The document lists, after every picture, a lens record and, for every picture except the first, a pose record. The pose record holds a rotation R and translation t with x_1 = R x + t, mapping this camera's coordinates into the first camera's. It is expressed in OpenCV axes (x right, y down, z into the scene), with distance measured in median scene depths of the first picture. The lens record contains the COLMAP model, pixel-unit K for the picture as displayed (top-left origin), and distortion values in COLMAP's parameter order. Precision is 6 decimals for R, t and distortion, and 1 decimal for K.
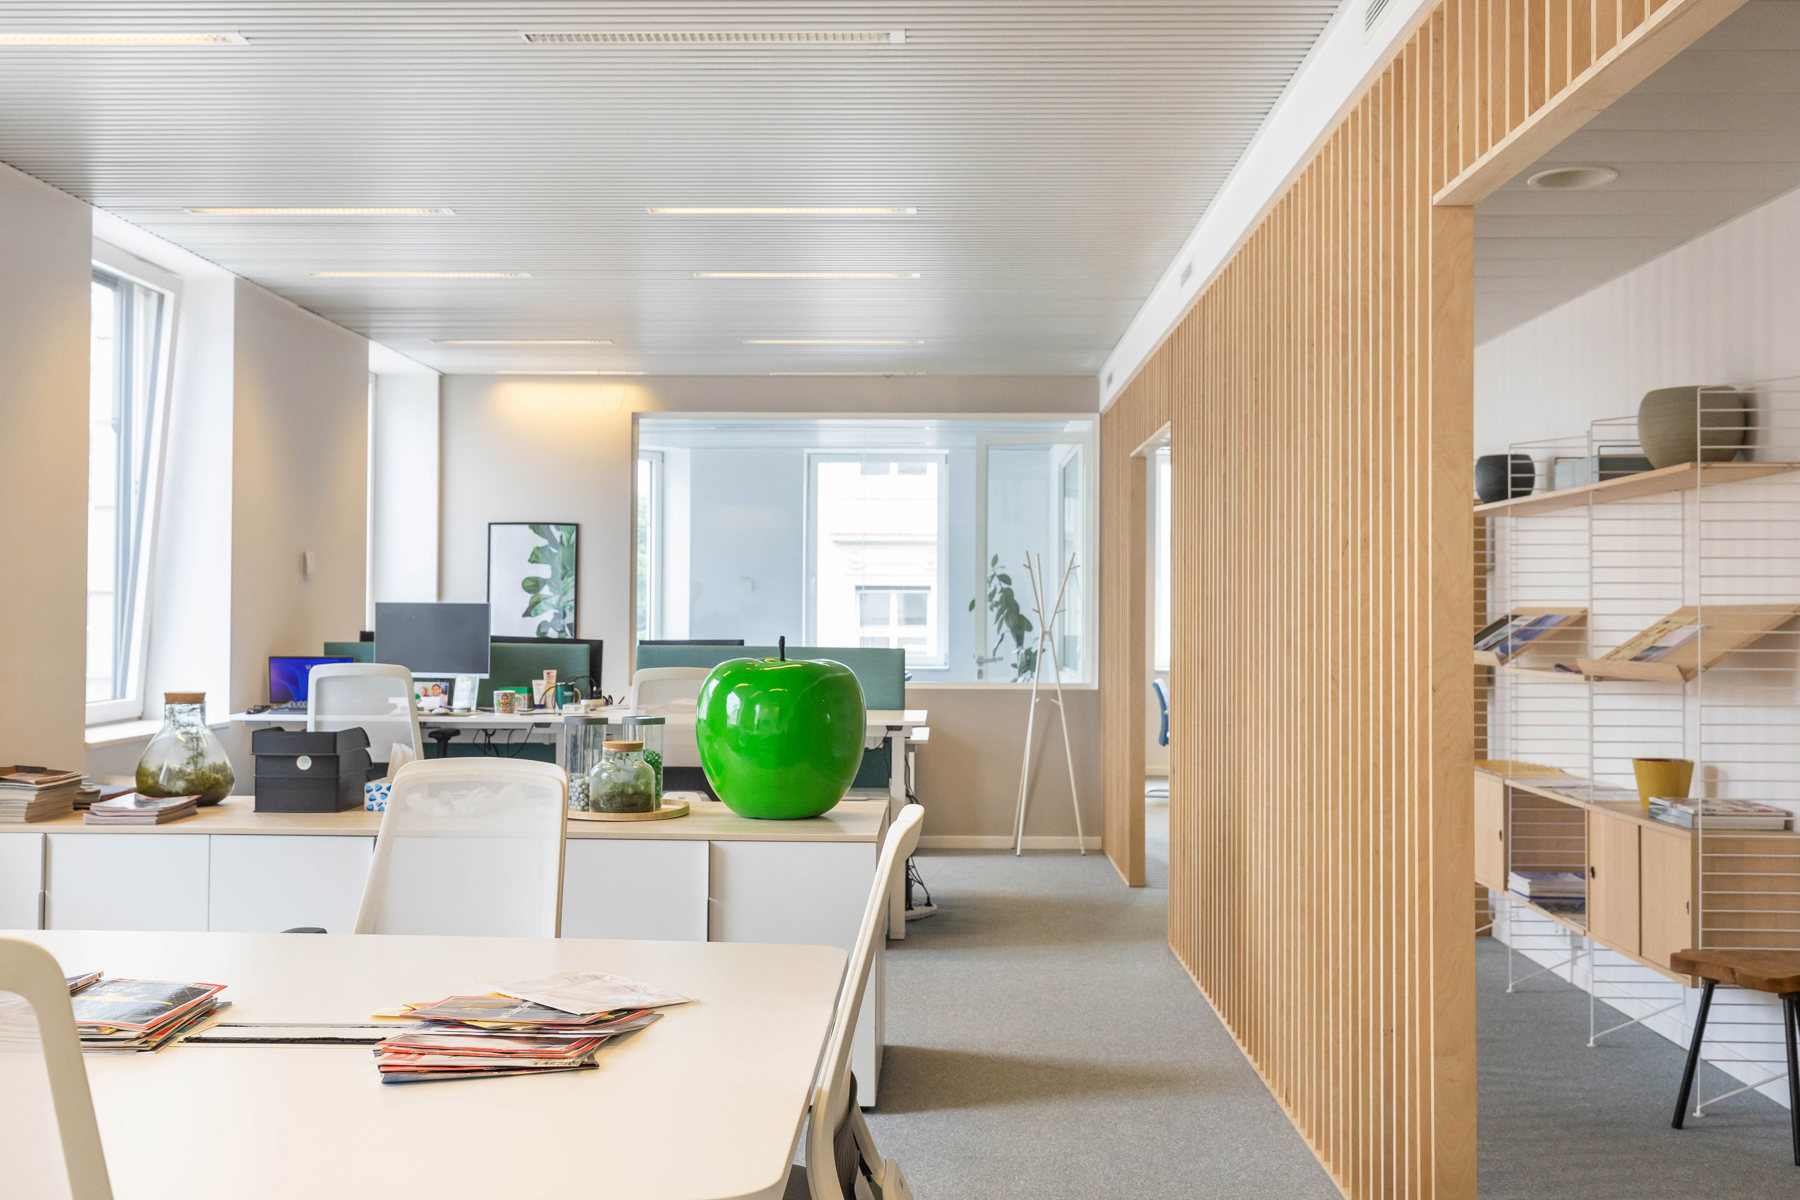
lens RADIAL K [[1781.6, 0, 900.6], [0, 1781.6, 563.4], [0, 0, 1]] dist [0.015689, 0.000198]
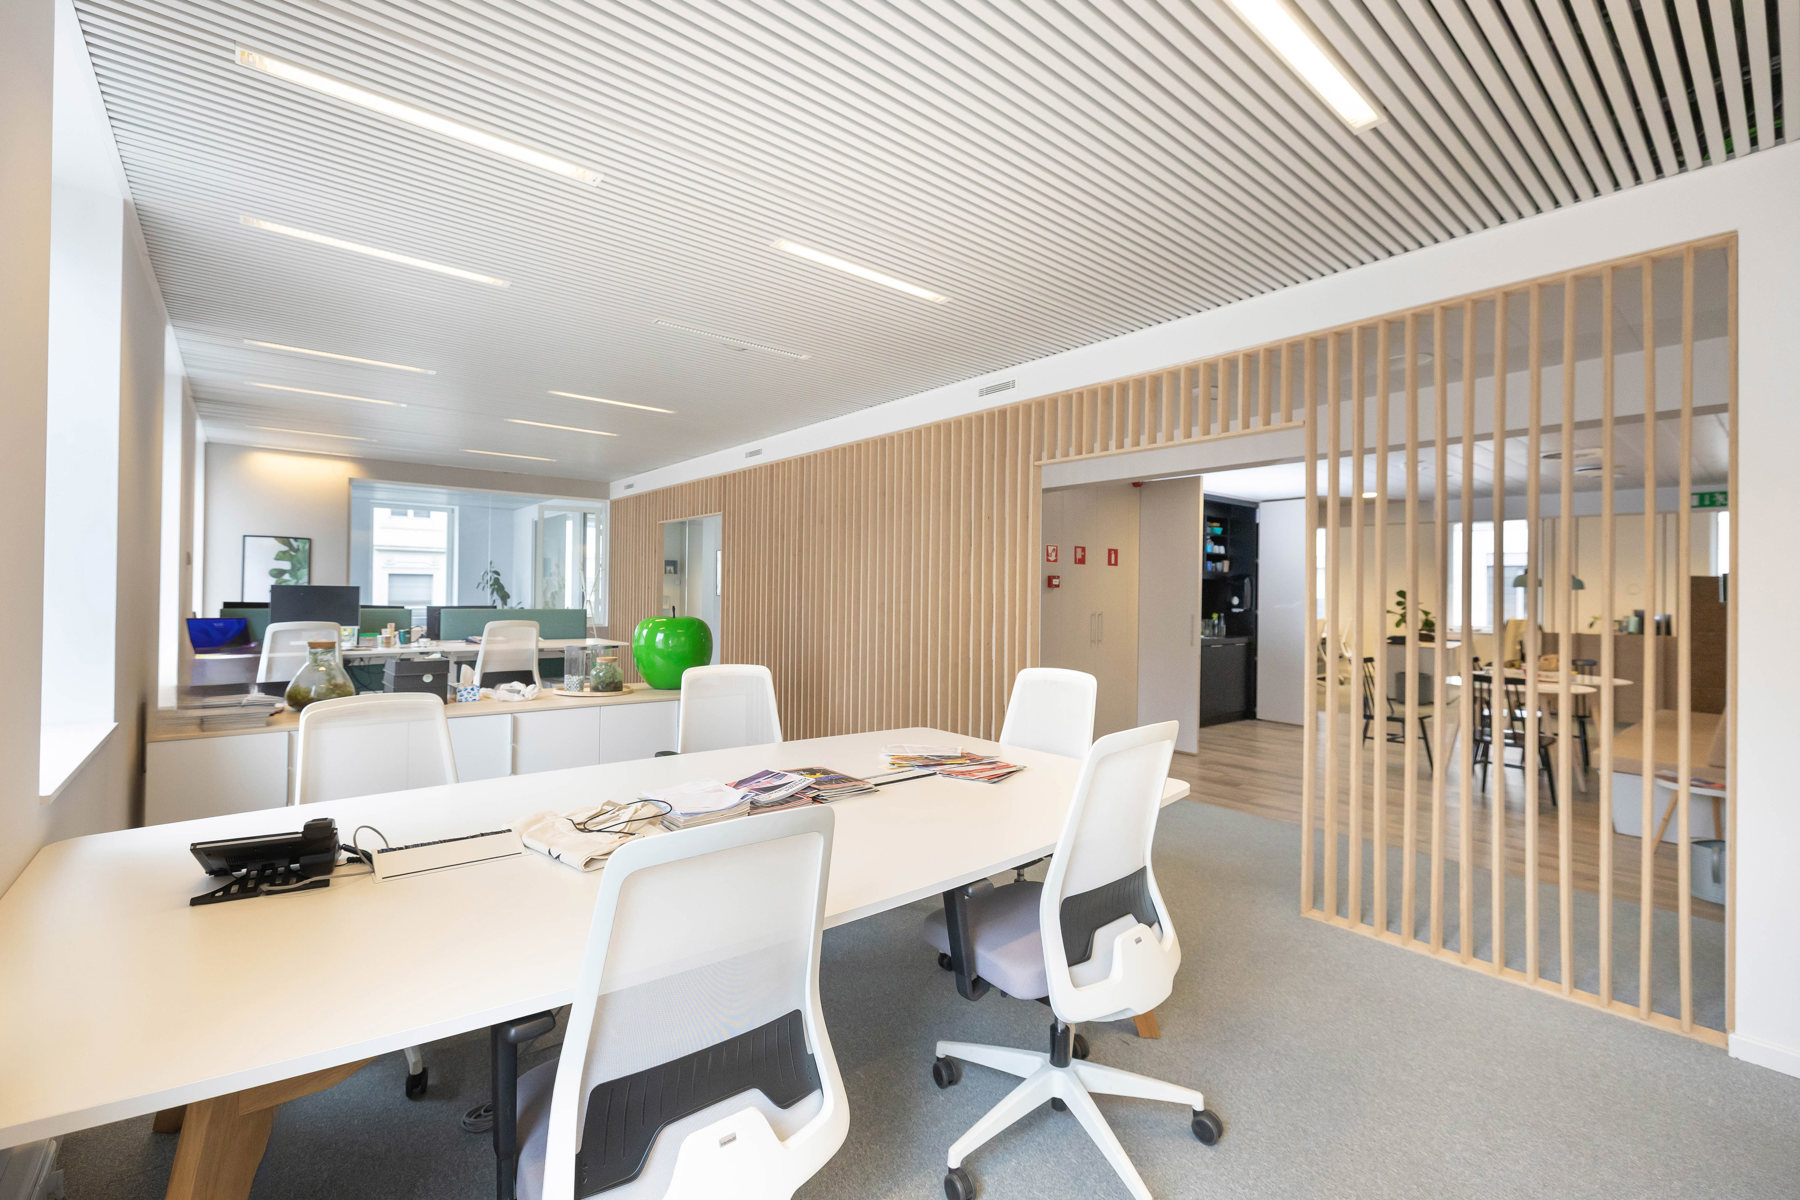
lens RADIAL K [[769.4, 0, 894.0], [0, 769.4, 589.5], [0, 0, 1]] dist [0.000147, 0.000144]
pose [[0.752276, 0.007781, 0.658802, -0.275715], [-0.027613, 0.999424, 0.019727, -0.003440], [-0.658269, -0.033032, 0.752058, 0.062532]]
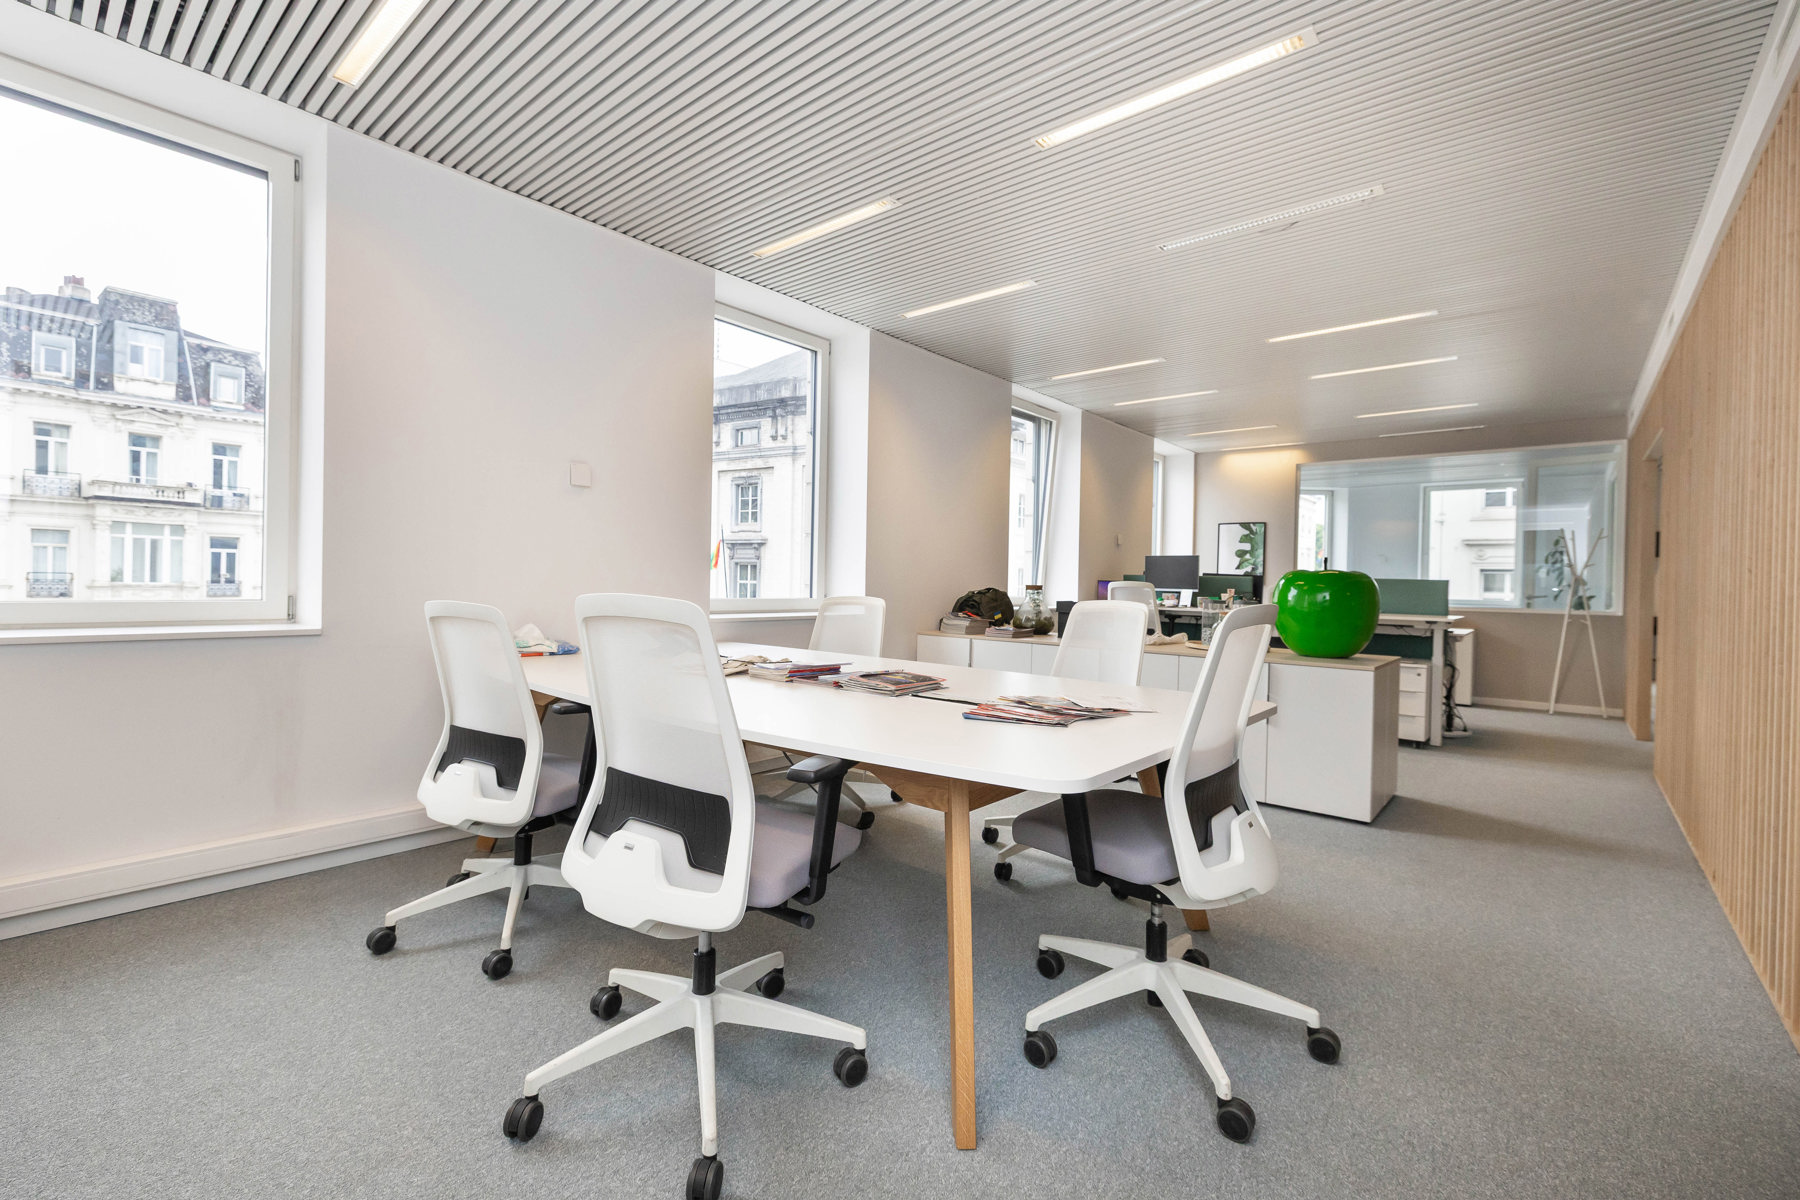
lens RADIAL K [[783.0, 0, 888.5], [0, 783.0, 586.2], [0, 0, 1]] dist [0.001159, 0.000254]
pose [[0.772872, 0.014734, -0.634390, 0.055052], [0.002226, 0.999661, 0.025930, 0.028094], [0.634557, -0.021453, 0.772578, 0.062567]]
